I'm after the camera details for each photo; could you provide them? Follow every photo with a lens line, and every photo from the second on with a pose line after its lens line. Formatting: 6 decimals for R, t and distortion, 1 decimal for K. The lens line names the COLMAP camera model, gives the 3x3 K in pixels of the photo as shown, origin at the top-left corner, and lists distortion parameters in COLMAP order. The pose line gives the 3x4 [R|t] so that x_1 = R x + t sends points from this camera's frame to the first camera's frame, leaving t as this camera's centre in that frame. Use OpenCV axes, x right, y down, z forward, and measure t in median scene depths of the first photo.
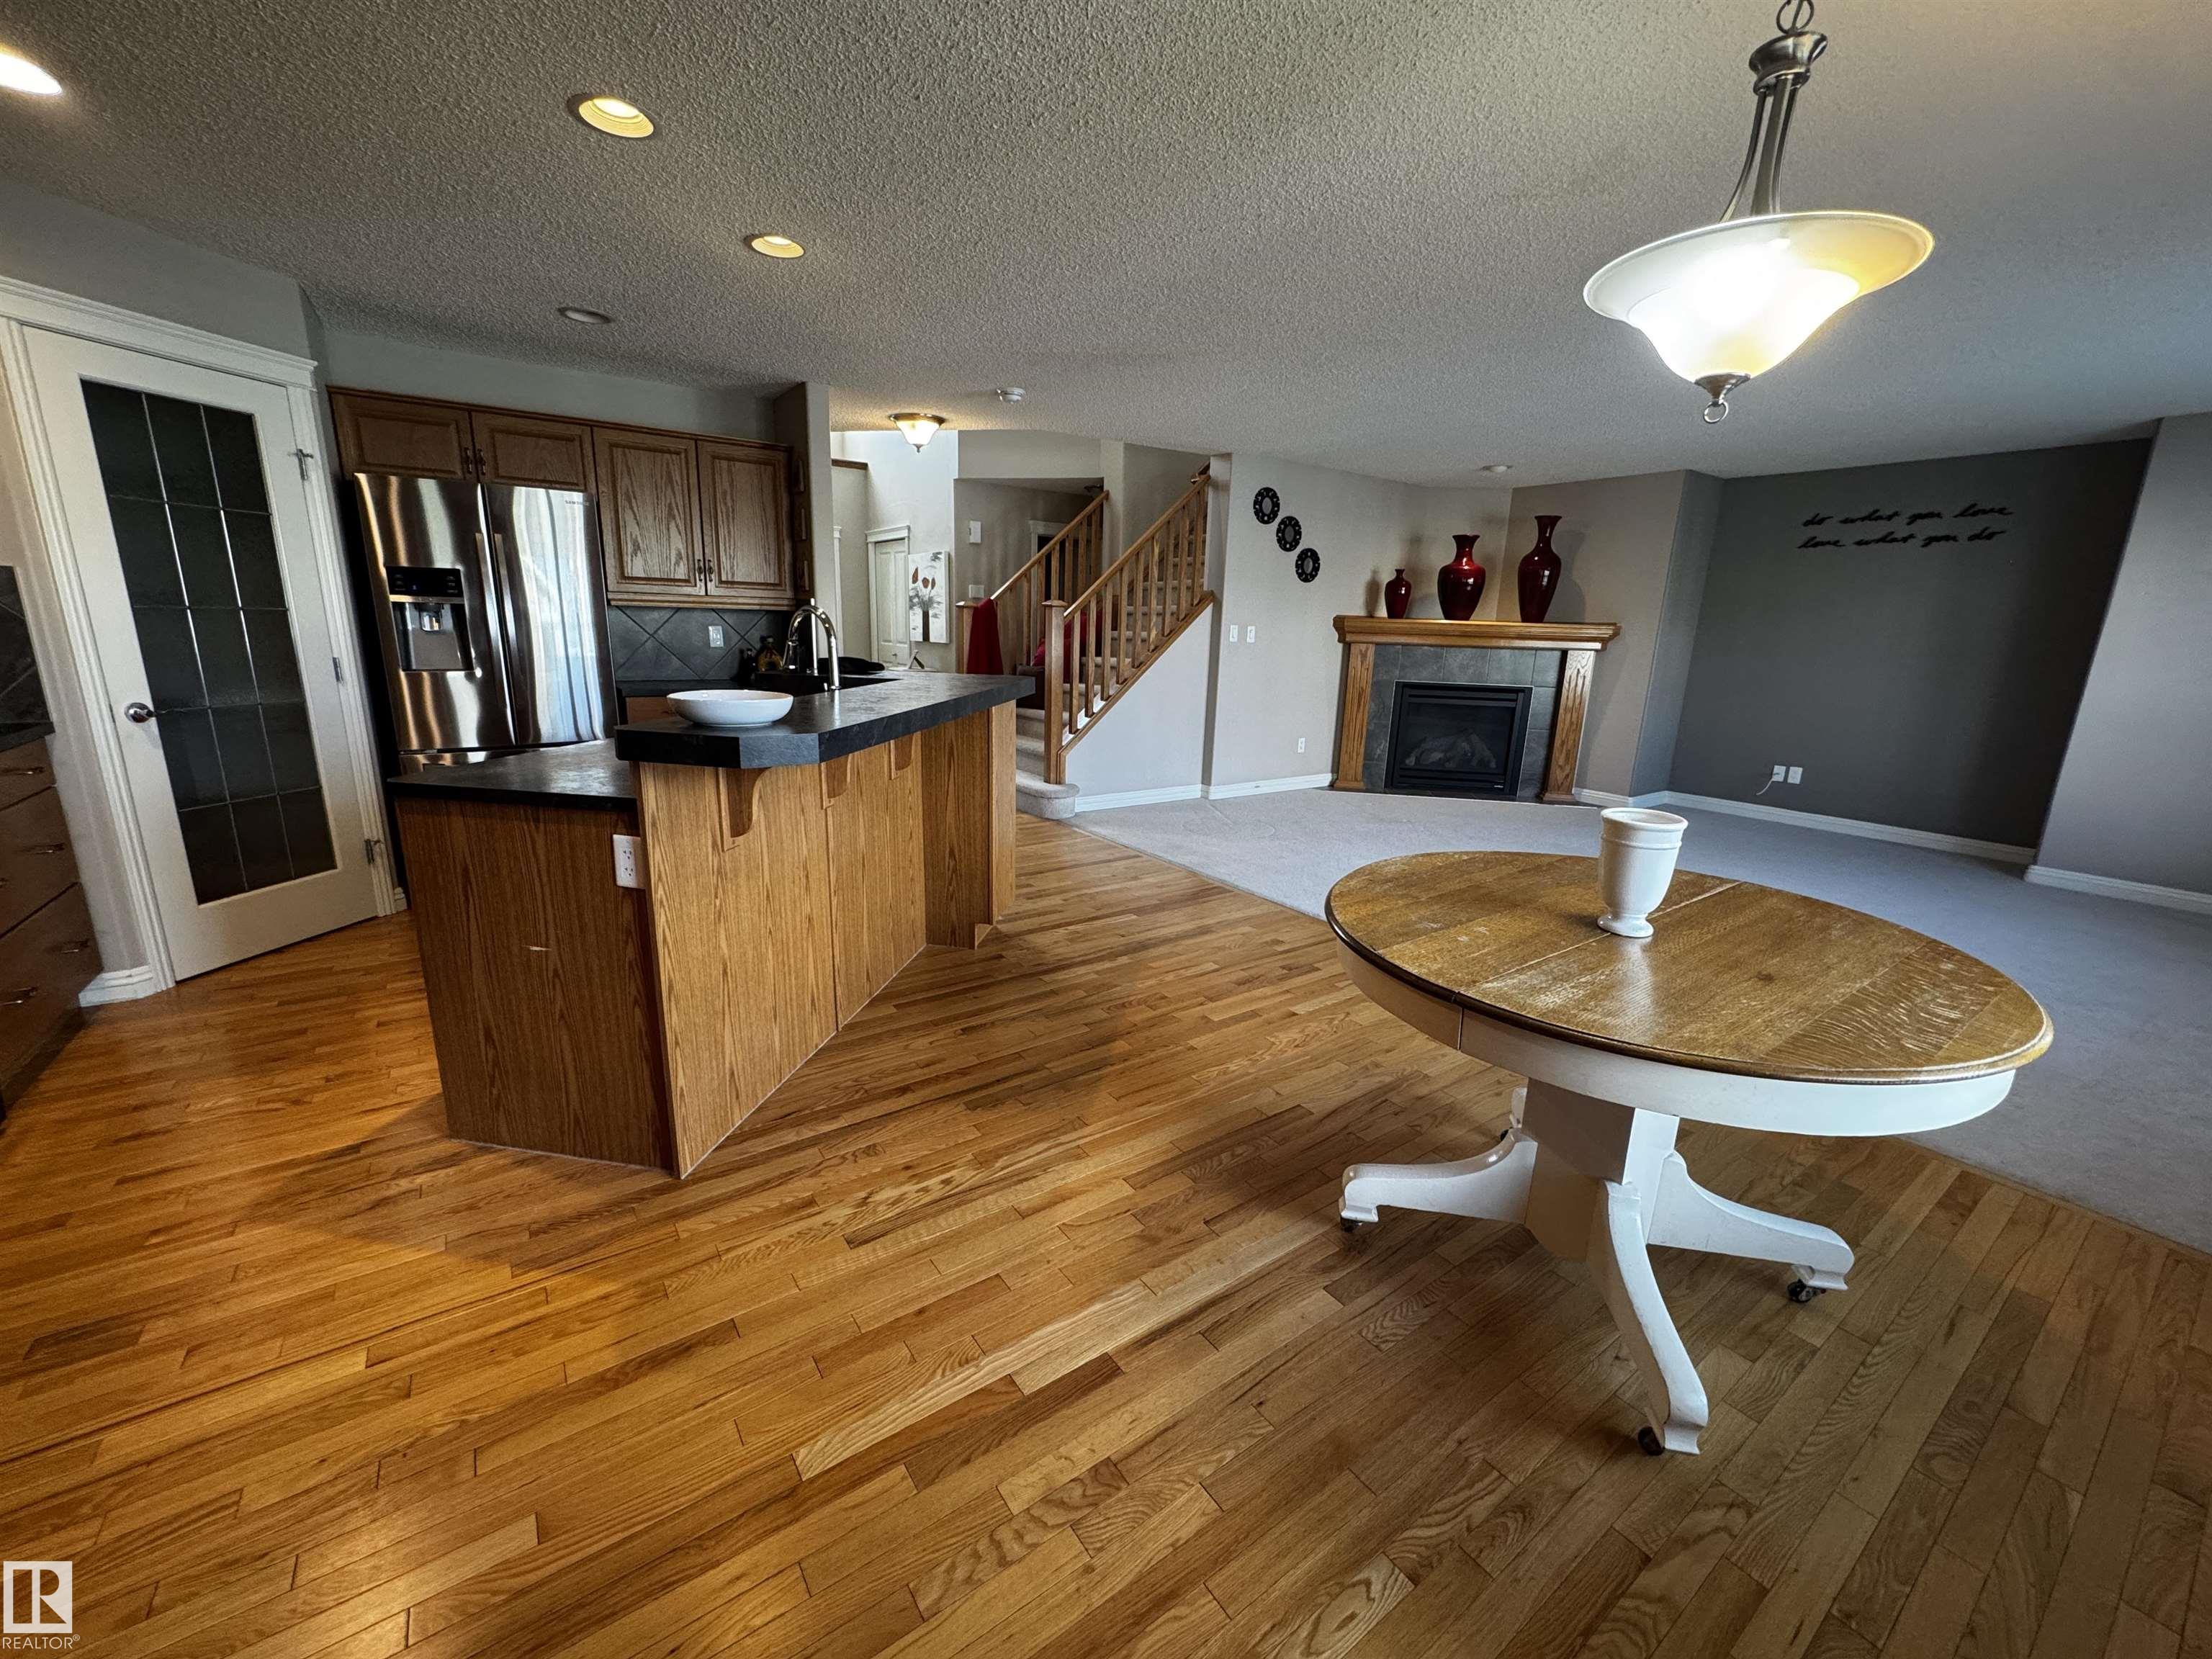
lens RADIAL K [[875.9, 0, 1104.8], [0, 875.9, 830.4], [0, 0, 1]] dist [-0.003548, 0.000088]
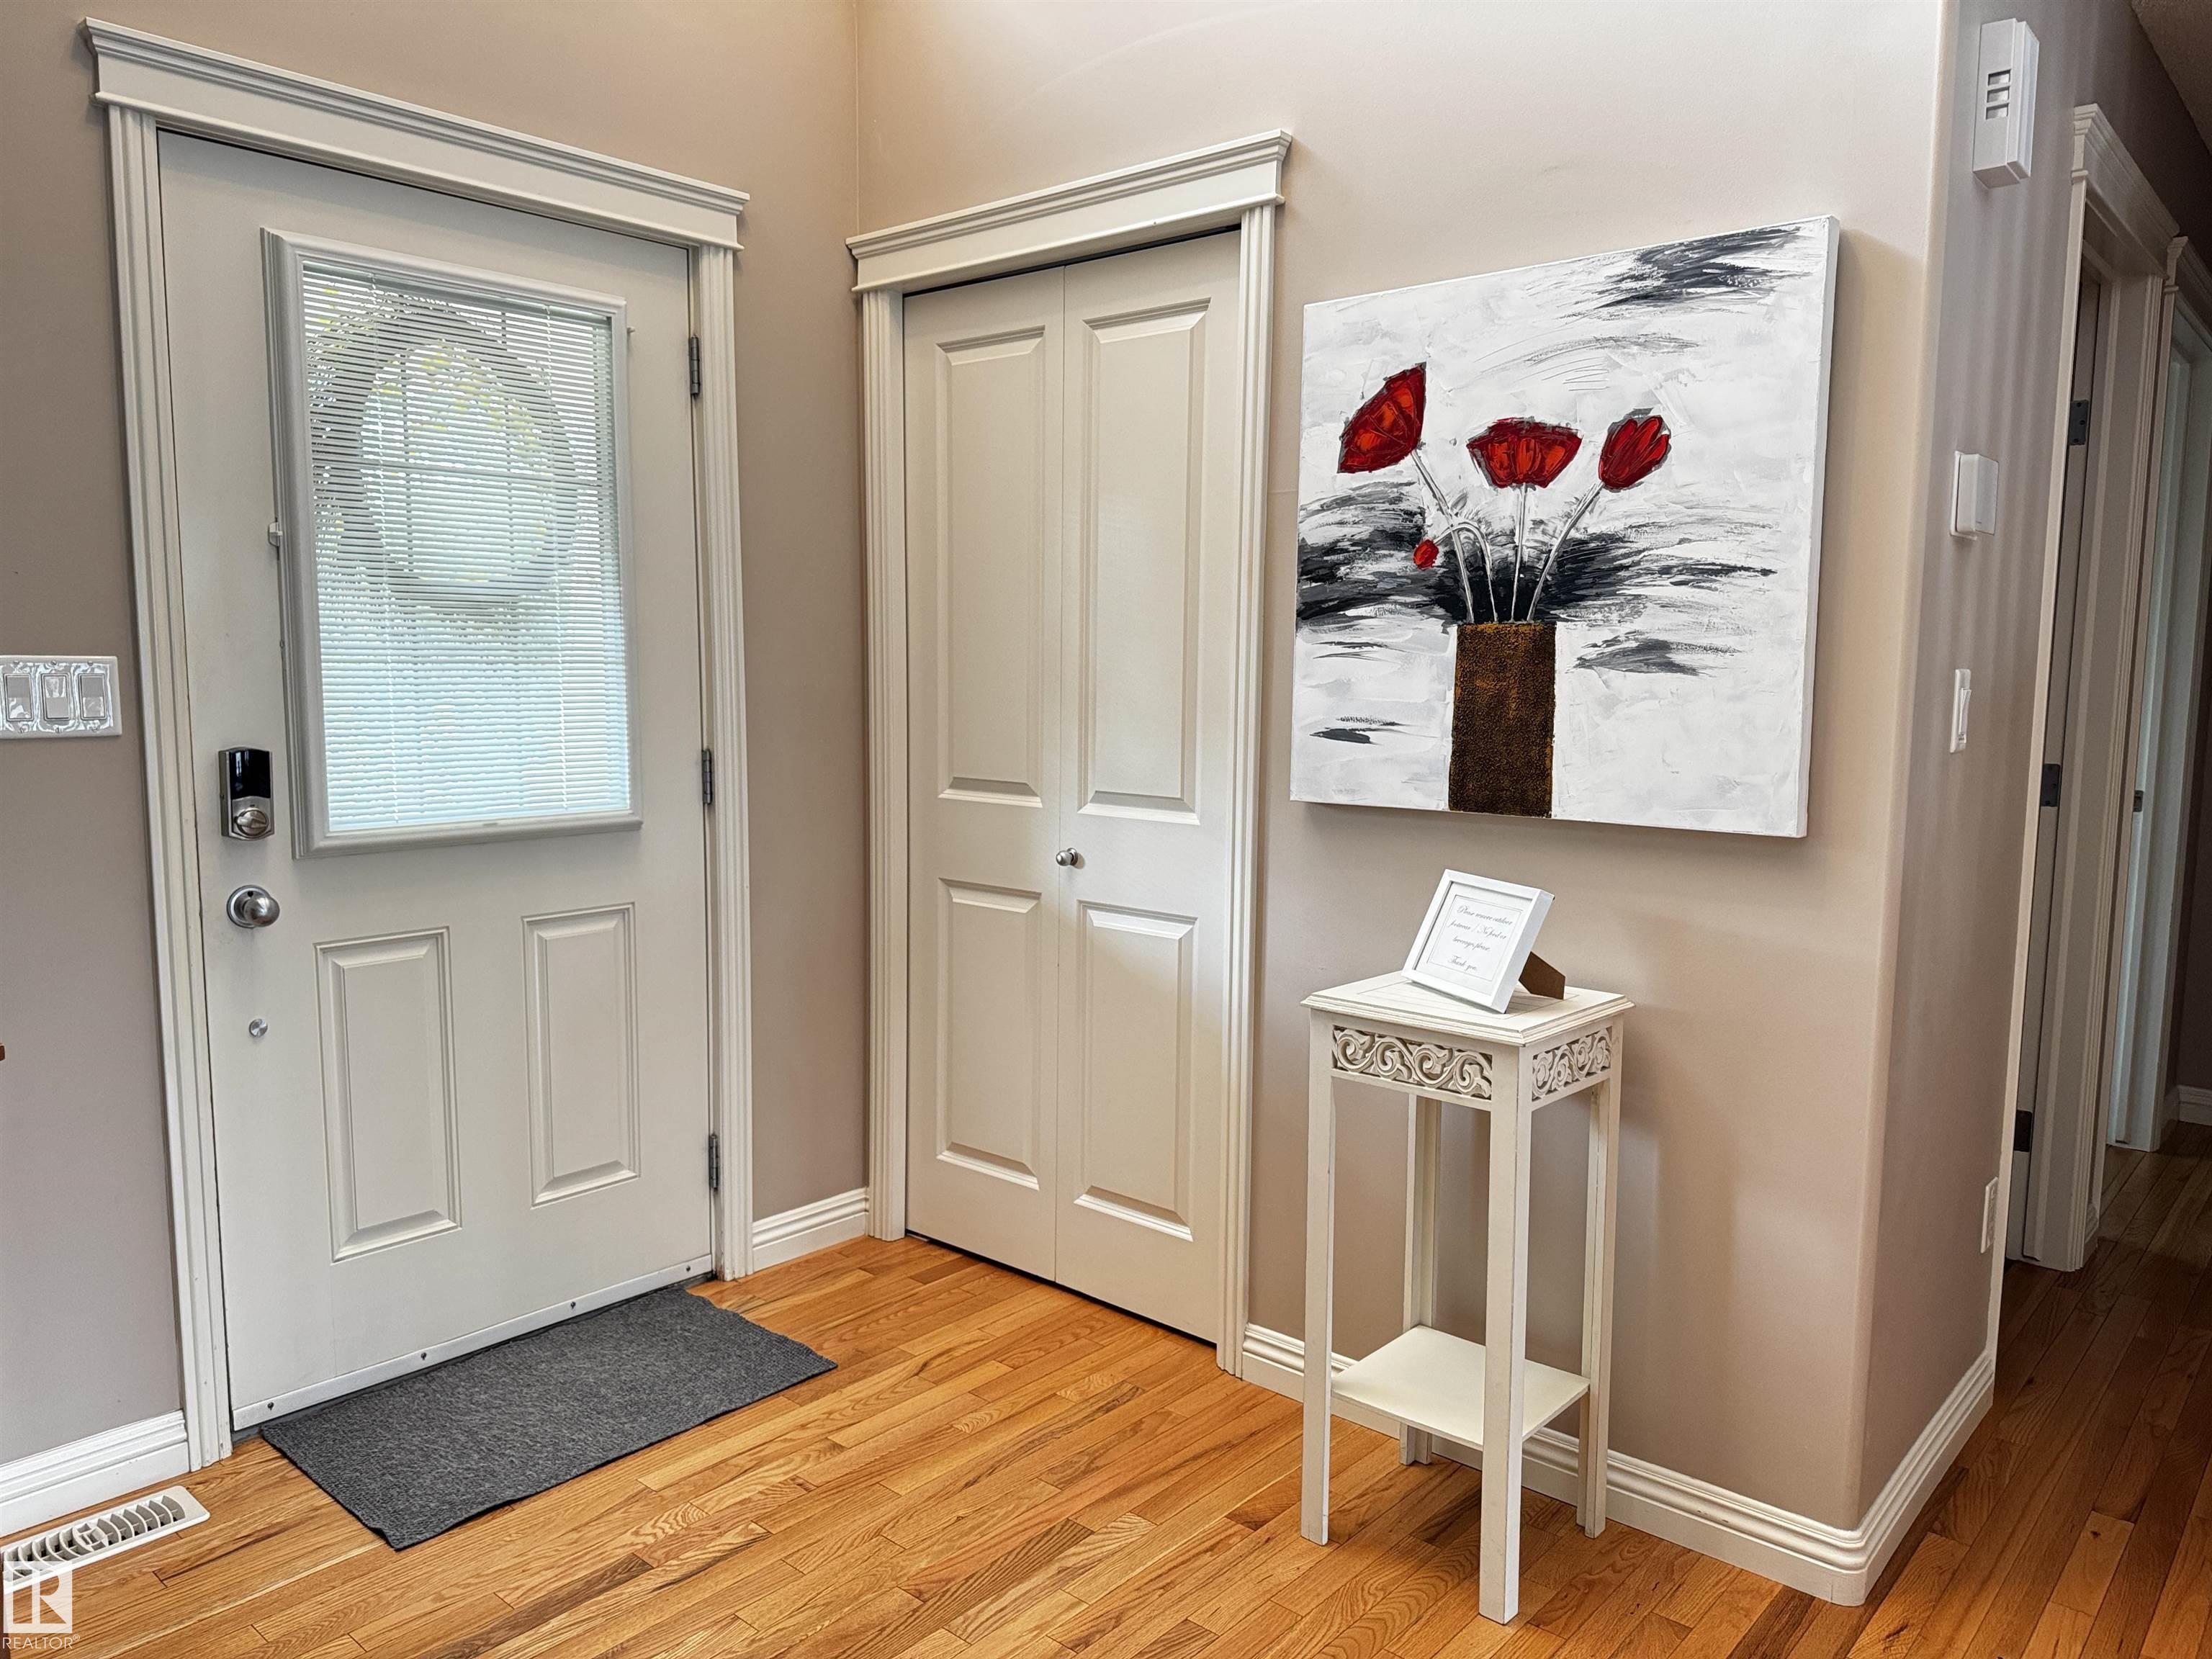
lens RADIAL K [[1546.5, 0, 1112.0], [0, 1546.5, 843.5], [0, 0, 1]] dist [0.047555, -0.056958]
pose [[0.972384, -0.046635, 0.228679, -0.969501], [0.070551, 0.992727, -0.097547, -0.538255], [-0.222467, 0.110986, 0.968602, 2.120604]]
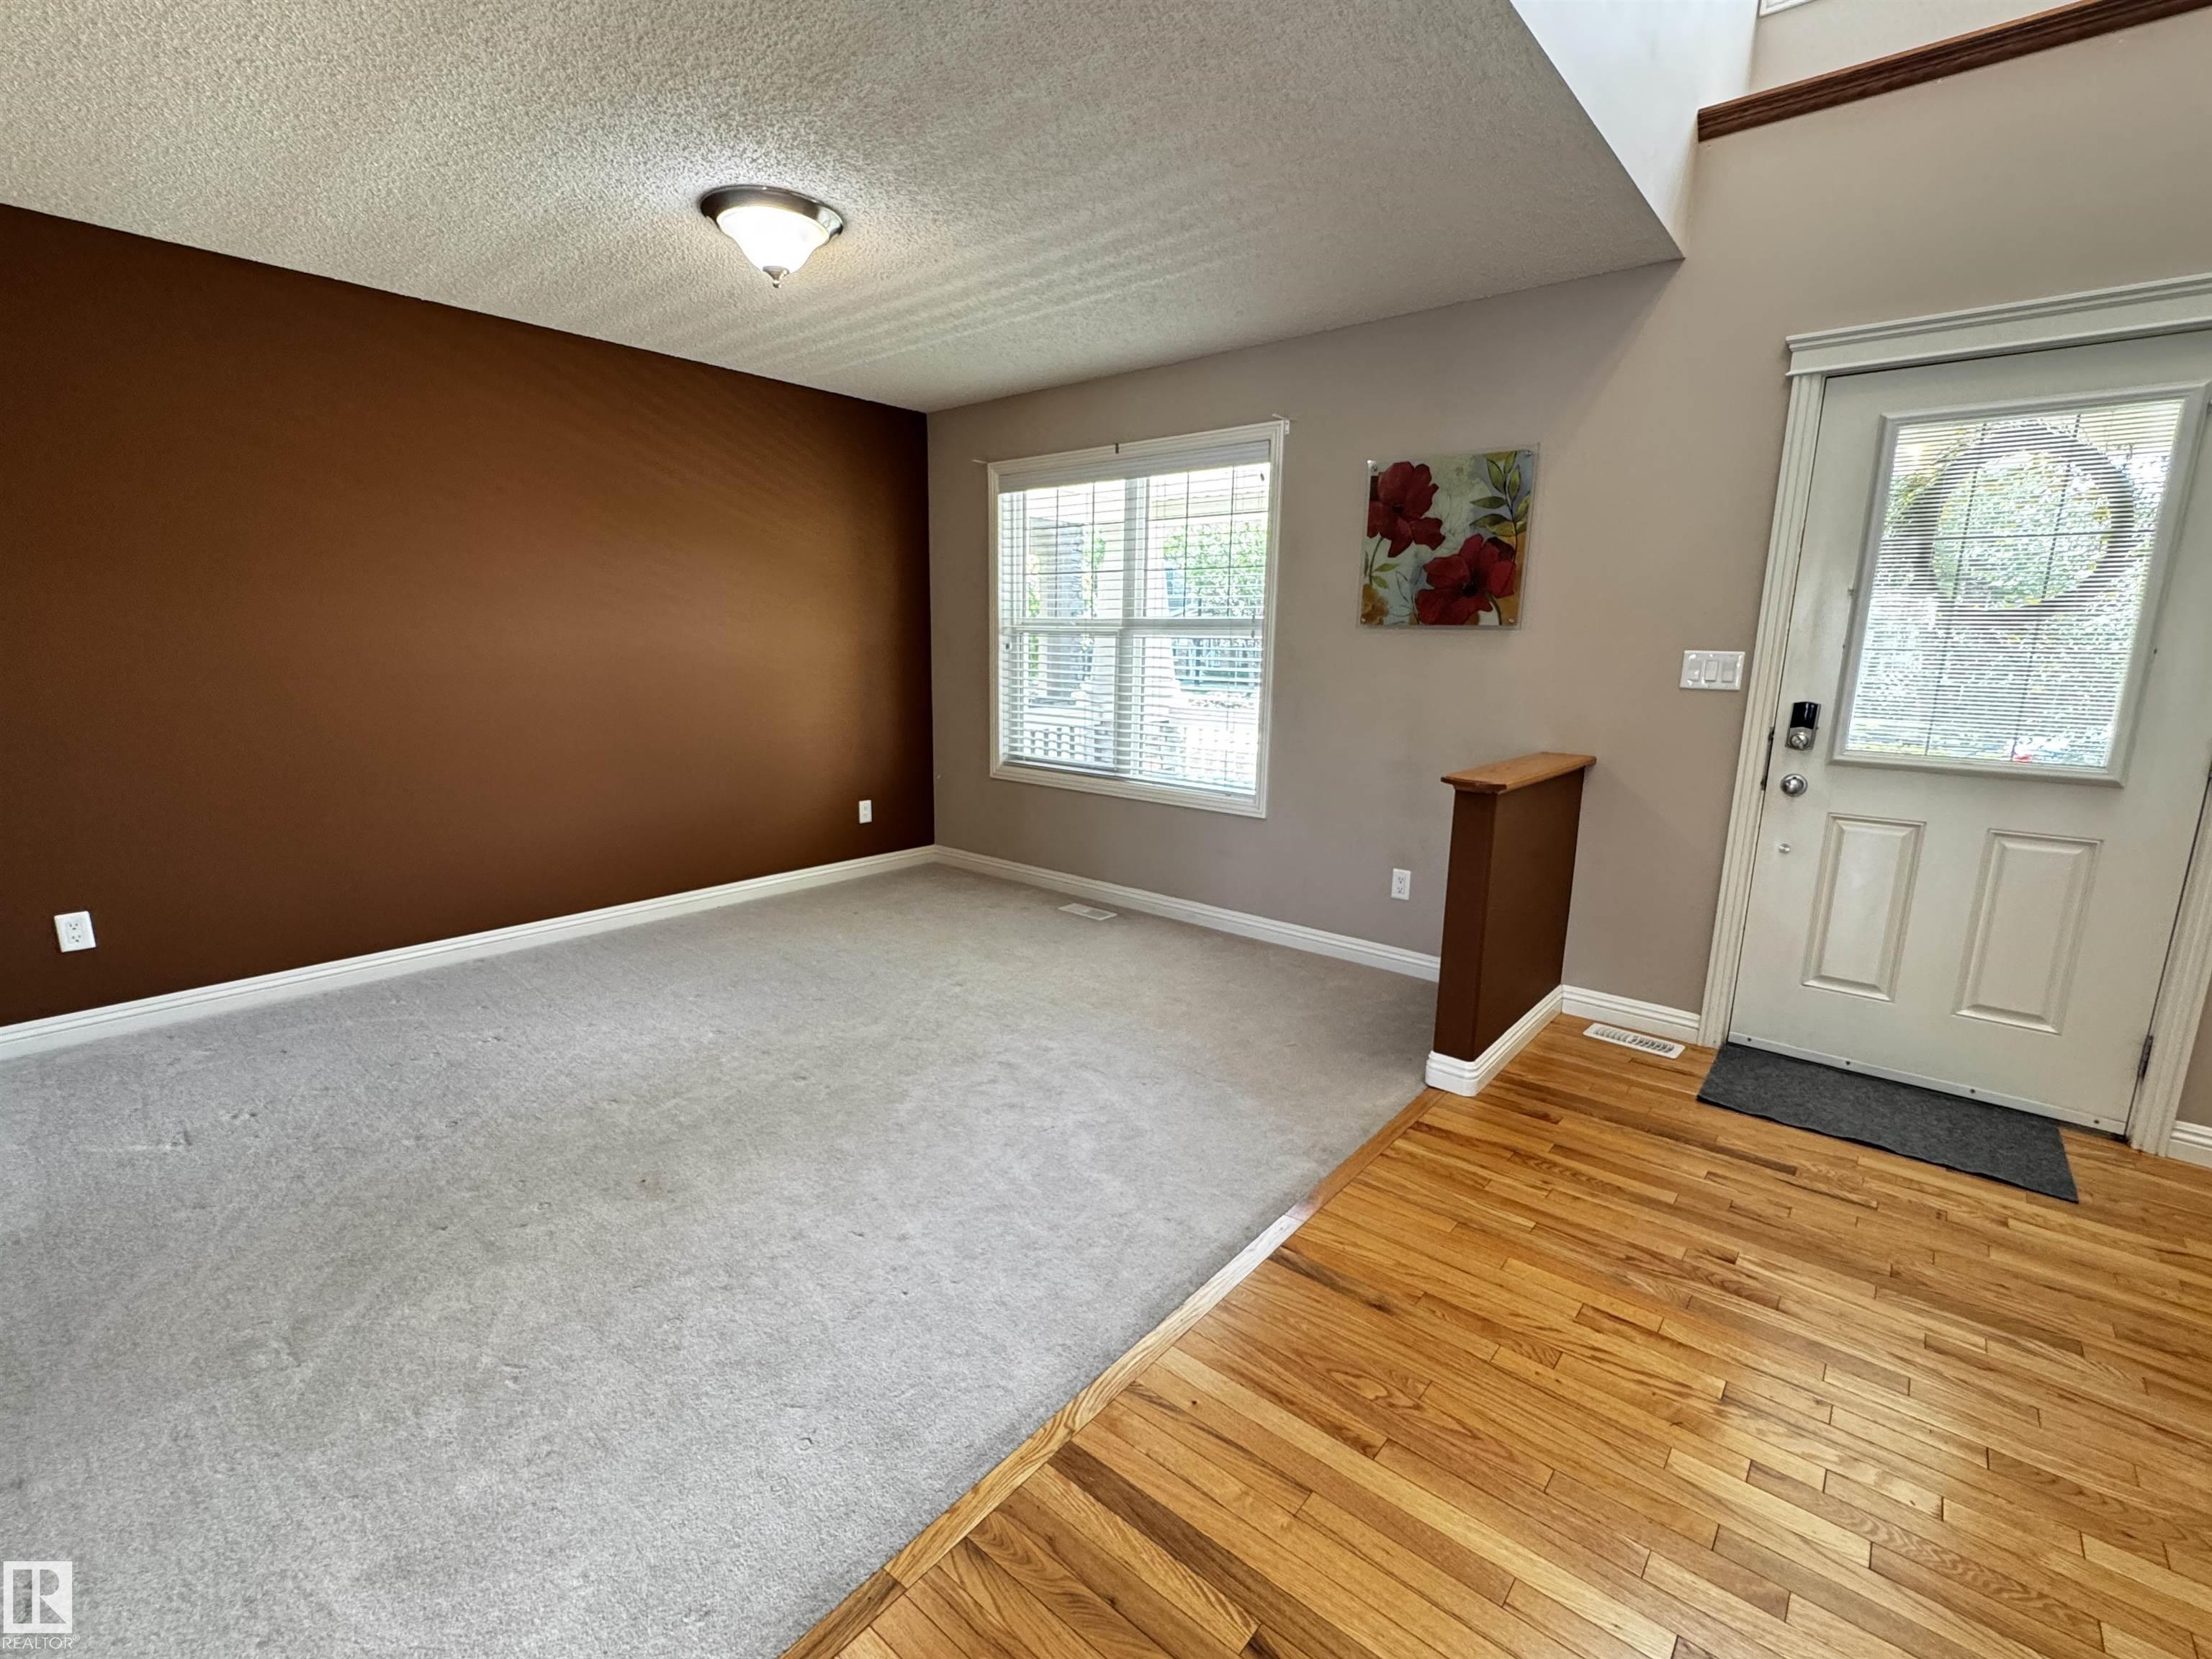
lens RADIAL K [[973.4, 0, 1100.8], [0, 973.4, 831.6], [0, 0, 1]] dist [-0.006376, 0.001605]
pose [[0.255415, 0.166664, -0.952358, -0.436476], [-0.227353, 0.967762, 0.108386, -0.517965], [0.939720, 0.188838, 0.285073, 2.094165]]
